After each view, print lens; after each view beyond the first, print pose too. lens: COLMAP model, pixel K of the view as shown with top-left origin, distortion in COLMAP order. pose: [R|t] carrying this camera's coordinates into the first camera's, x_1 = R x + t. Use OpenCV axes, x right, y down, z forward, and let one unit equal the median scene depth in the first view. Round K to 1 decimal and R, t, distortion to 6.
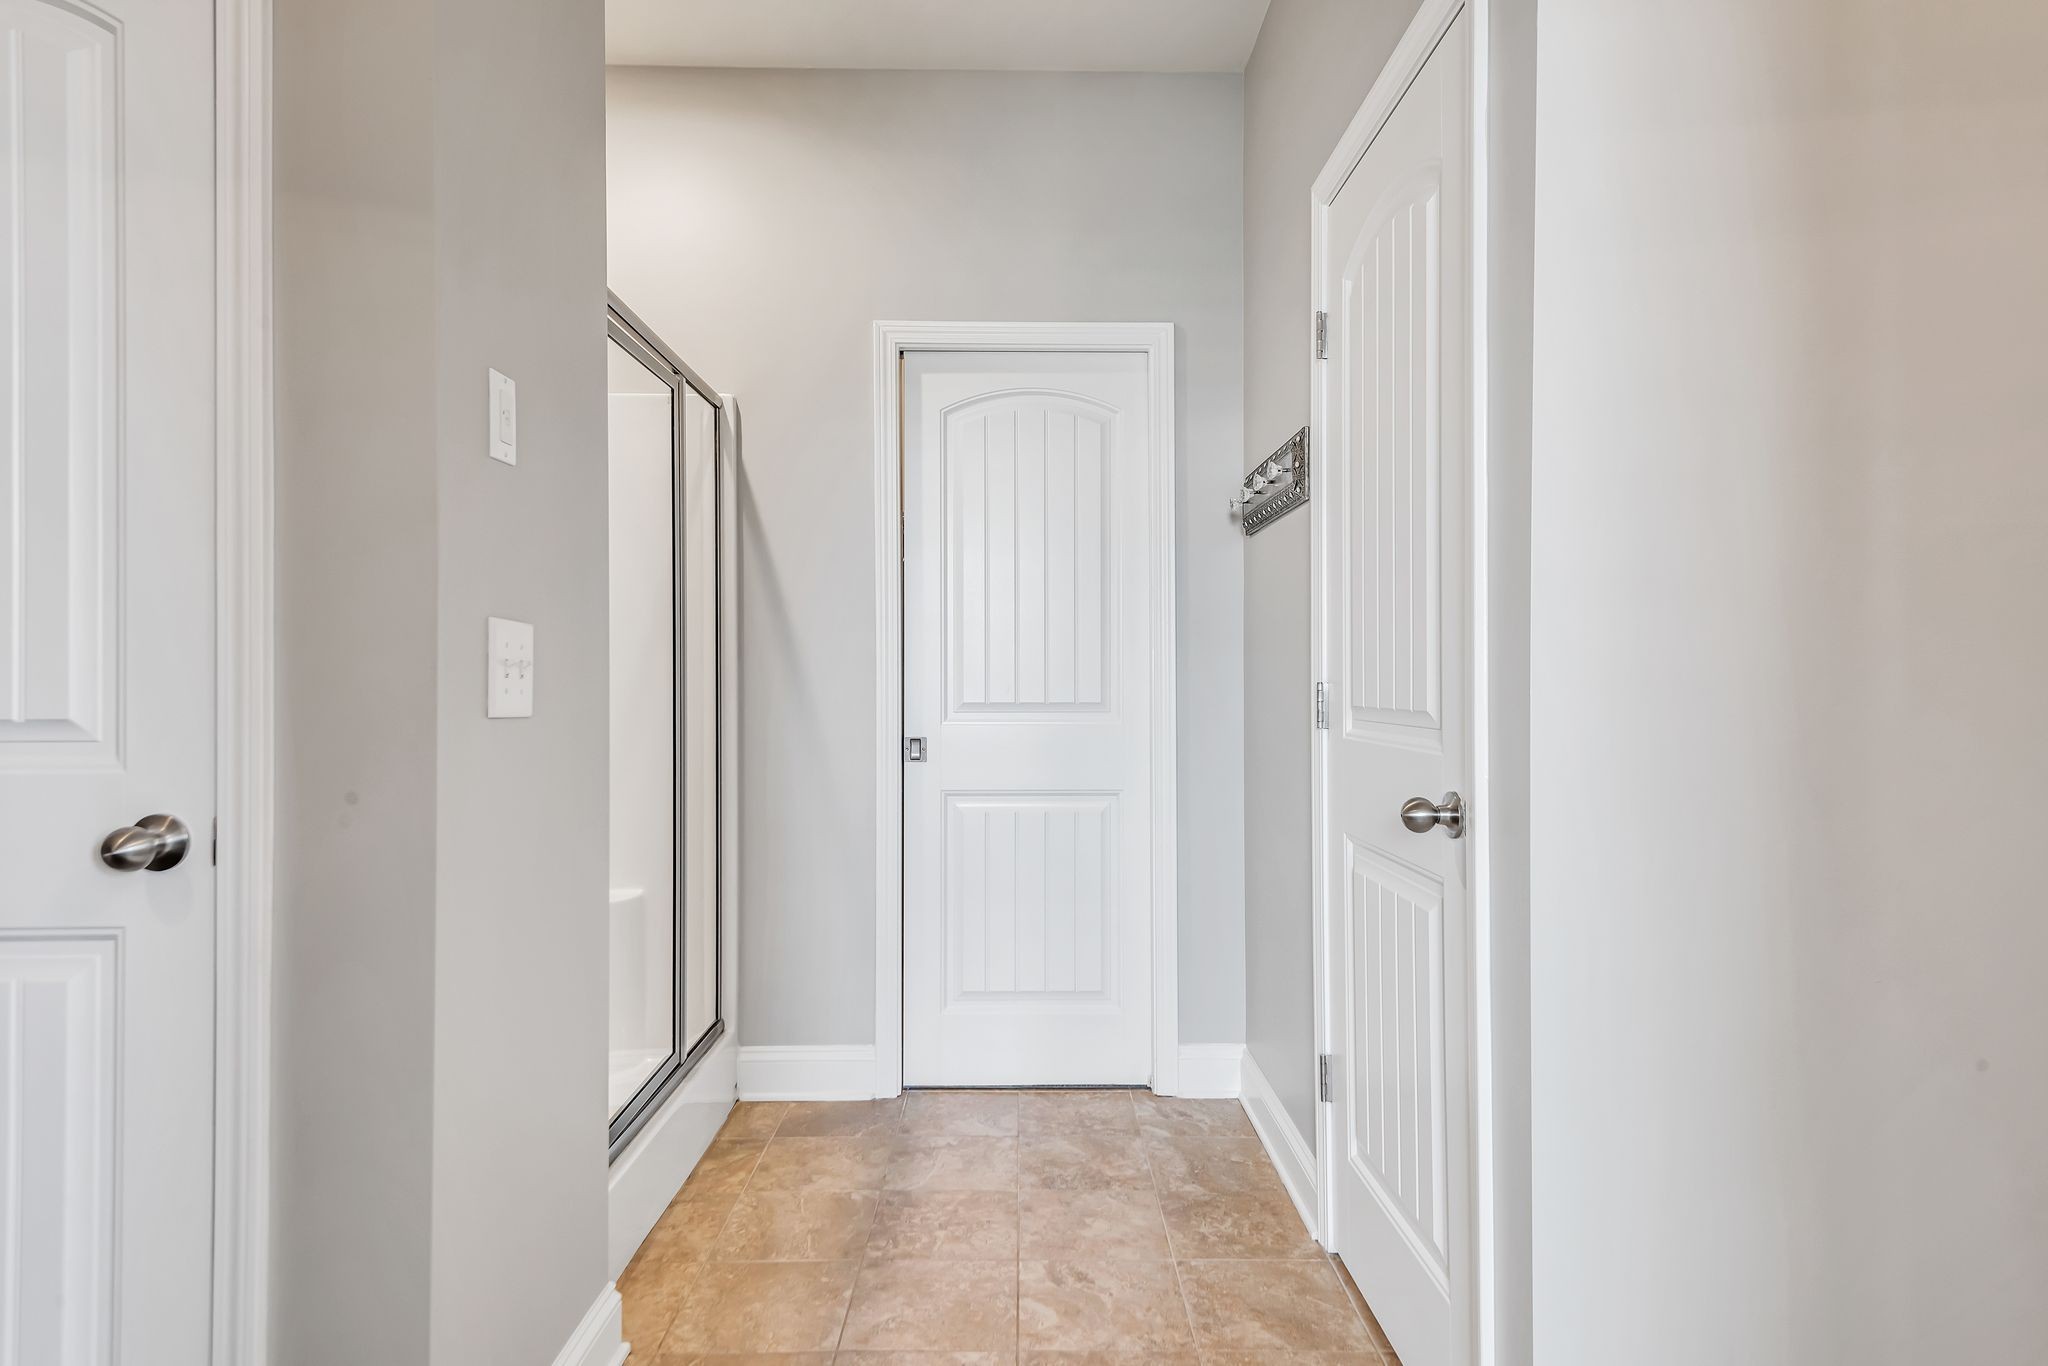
lens RADIAL K [[1048.8, 0, 1024.0], [0, 1048.8, 683.0], [0, 0, 1]] dist [0.016826, -0.000468]
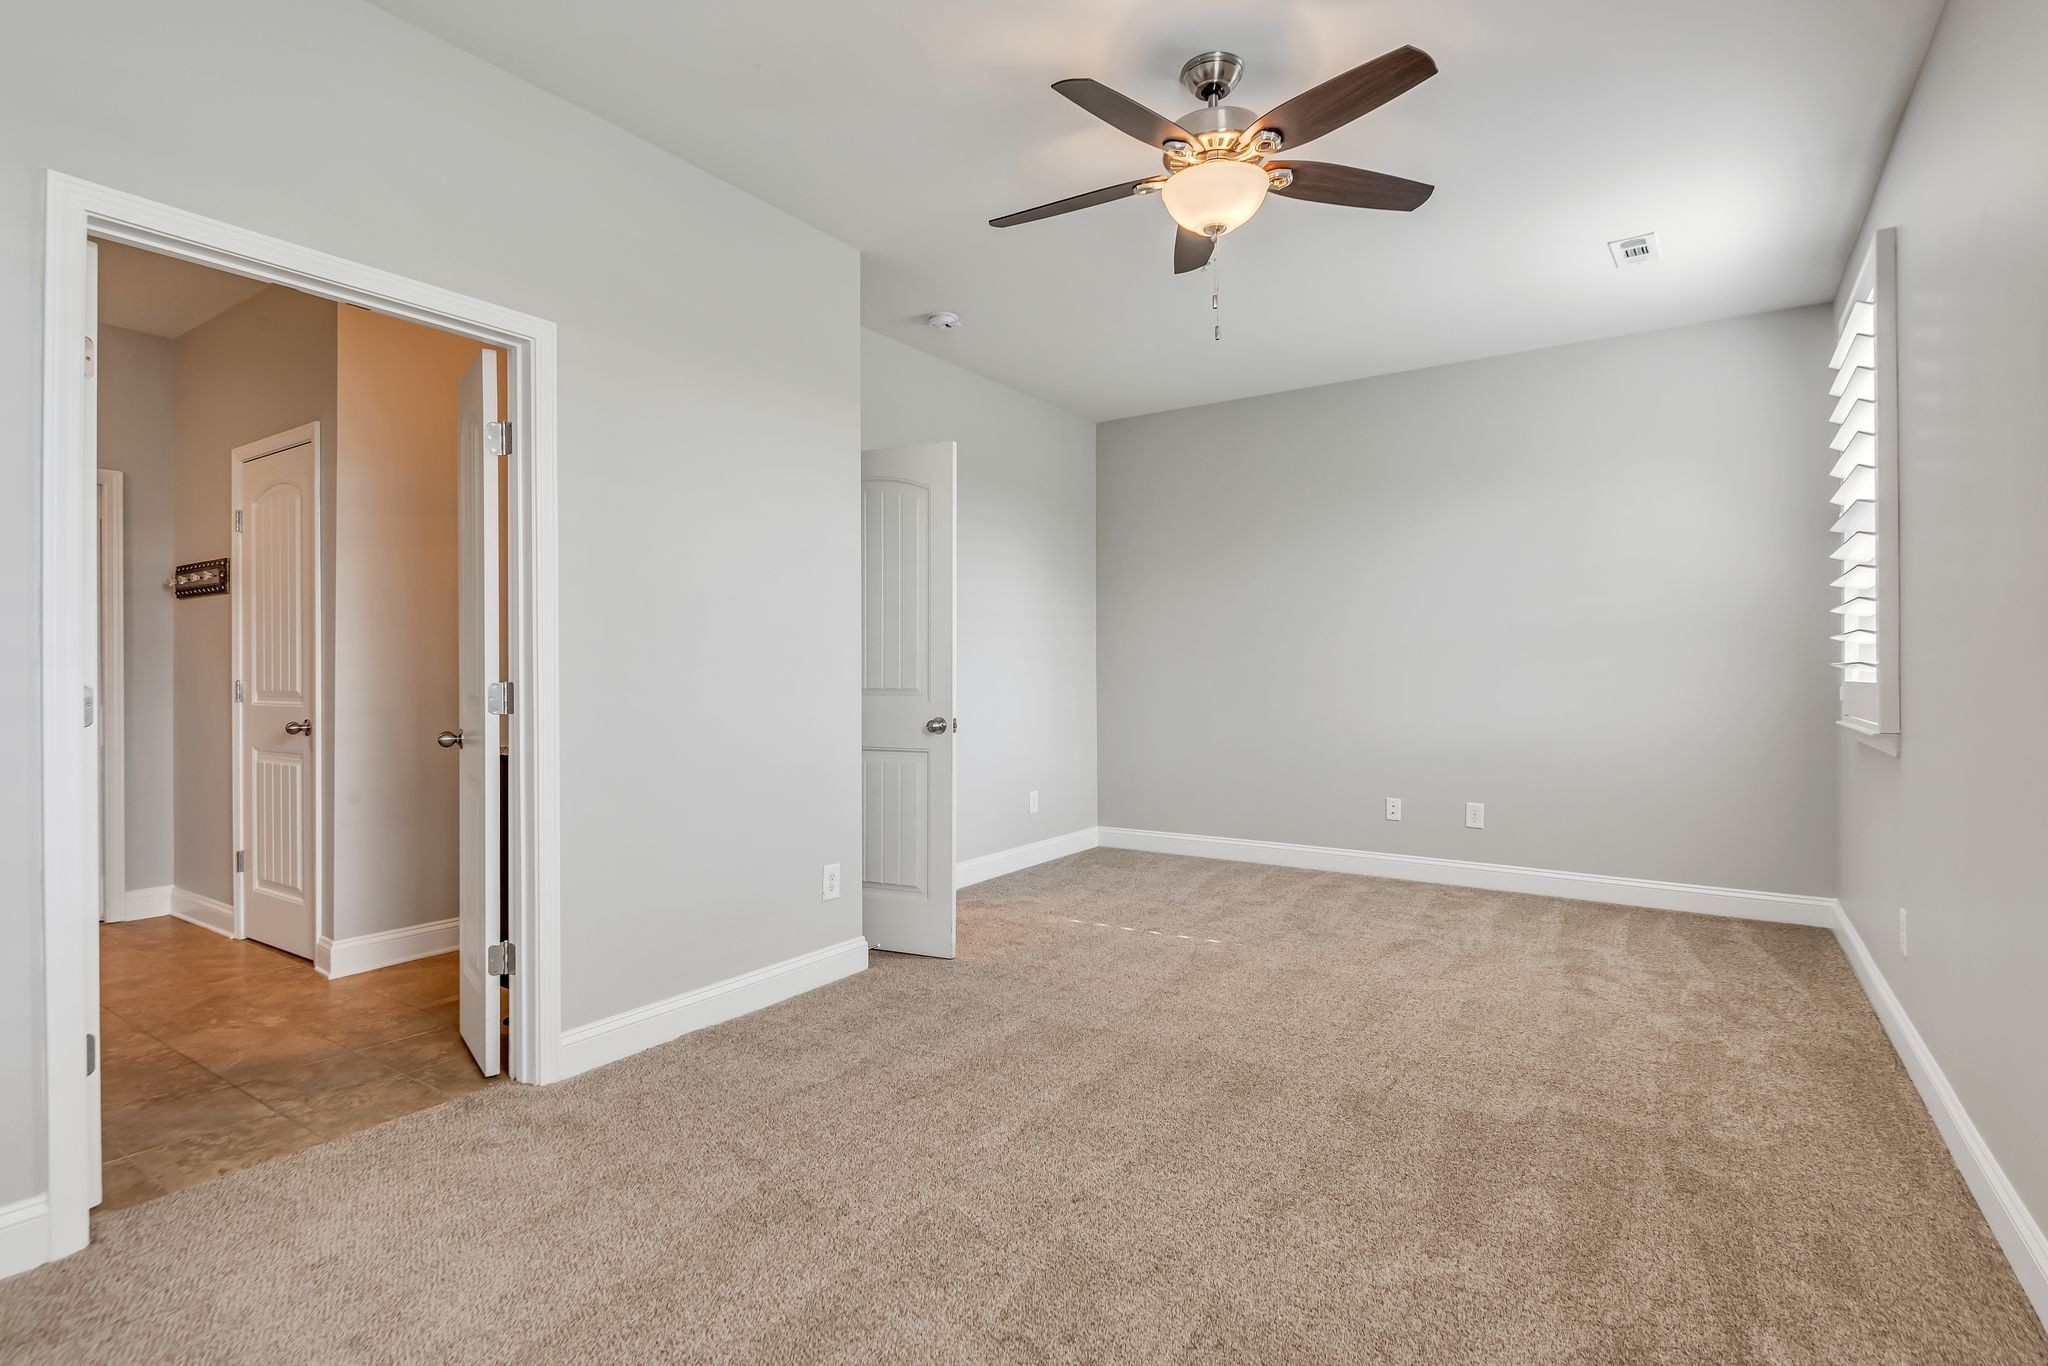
lens RADIAL K [[1048.8, 0, 1024.0], [0, 1048.8, 683.0], [0, 0, 1]] dist [0.016826, -0.000468]
pose [[0.556230, 0.001692, 0.831027, -0.644828], [-0.000274, 0.999998, -0.001852, 0.008787], [-0.831029, 0.000802, 0.556229, -1.597647]]
